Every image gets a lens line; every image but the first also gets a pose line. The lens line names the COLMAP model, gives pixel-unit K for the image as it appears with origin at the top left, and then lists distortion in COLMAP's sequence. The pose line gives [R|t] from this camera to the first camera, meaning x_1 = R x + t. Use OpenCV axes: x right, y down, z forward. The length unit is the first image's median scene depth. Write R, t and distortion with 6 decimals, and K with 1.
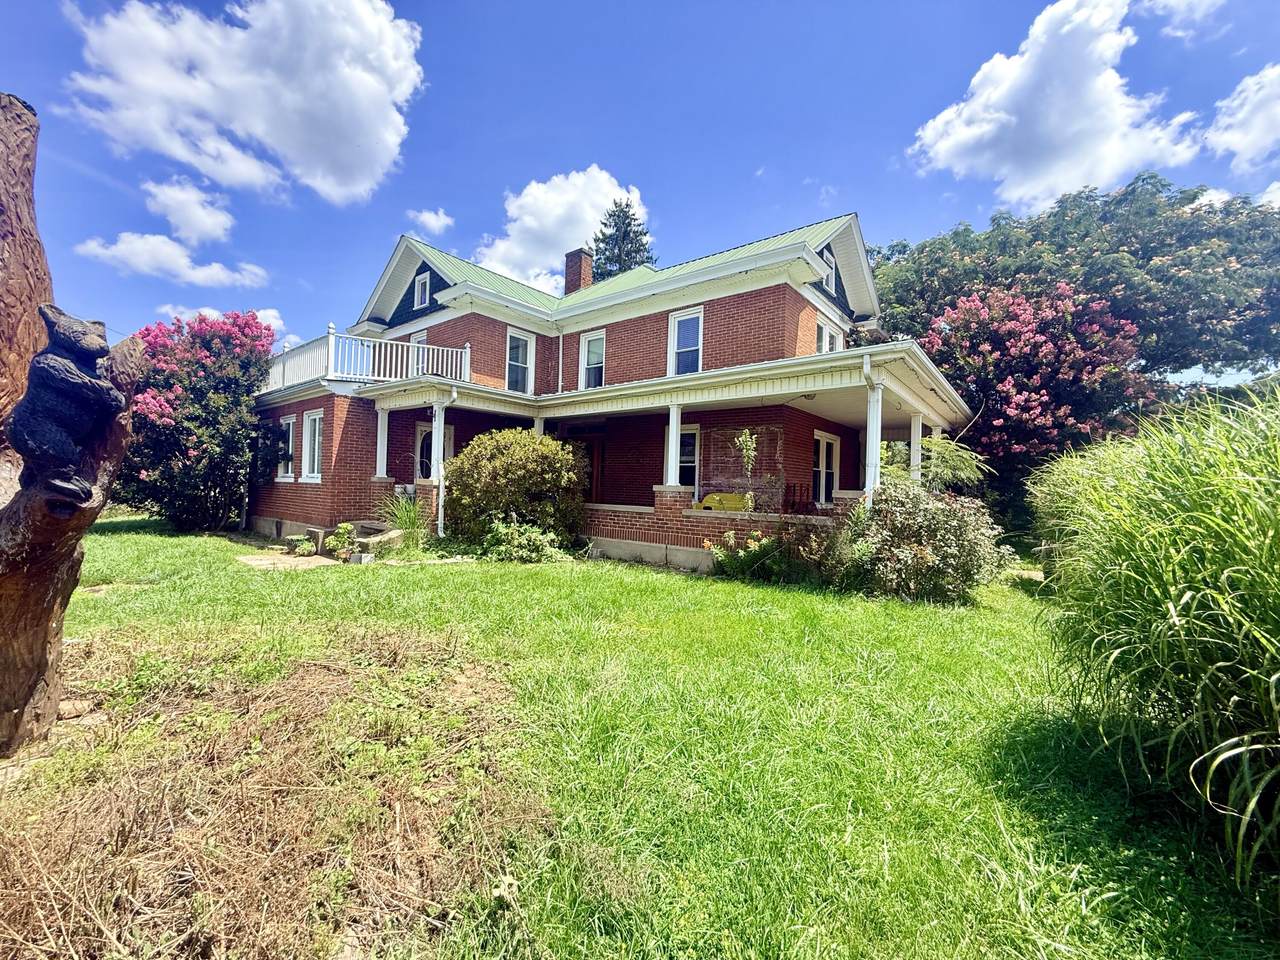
lens RADIAL K [[507.2, 0, 640.0], [0, 507.2, 480.0], [0, 0, 1]] dist [-0.000379, -0.000296]
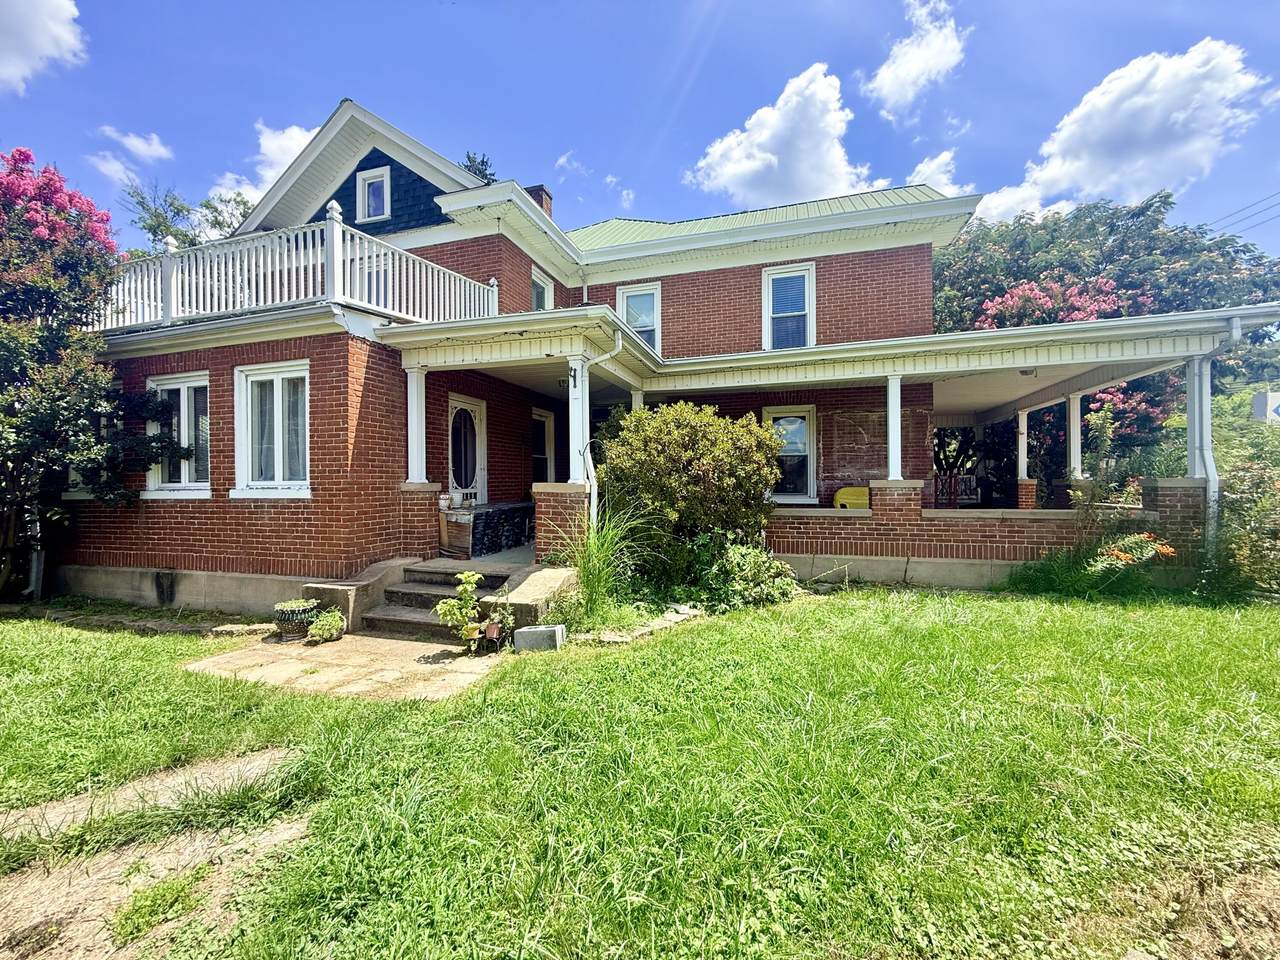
lens RADIAL K [[507.2, 0, 640.0], [0, 507.2, 480.0], [0, 0, 1]] dist [-0.000379, -0.000296]
pose [[0.928332, -0.034096, 0.370187, -0.442469], [0.029477, 0.999401, 0.018128, -0.011007], [-0.370583, -0.005917, 0.928781, 0.322580]]
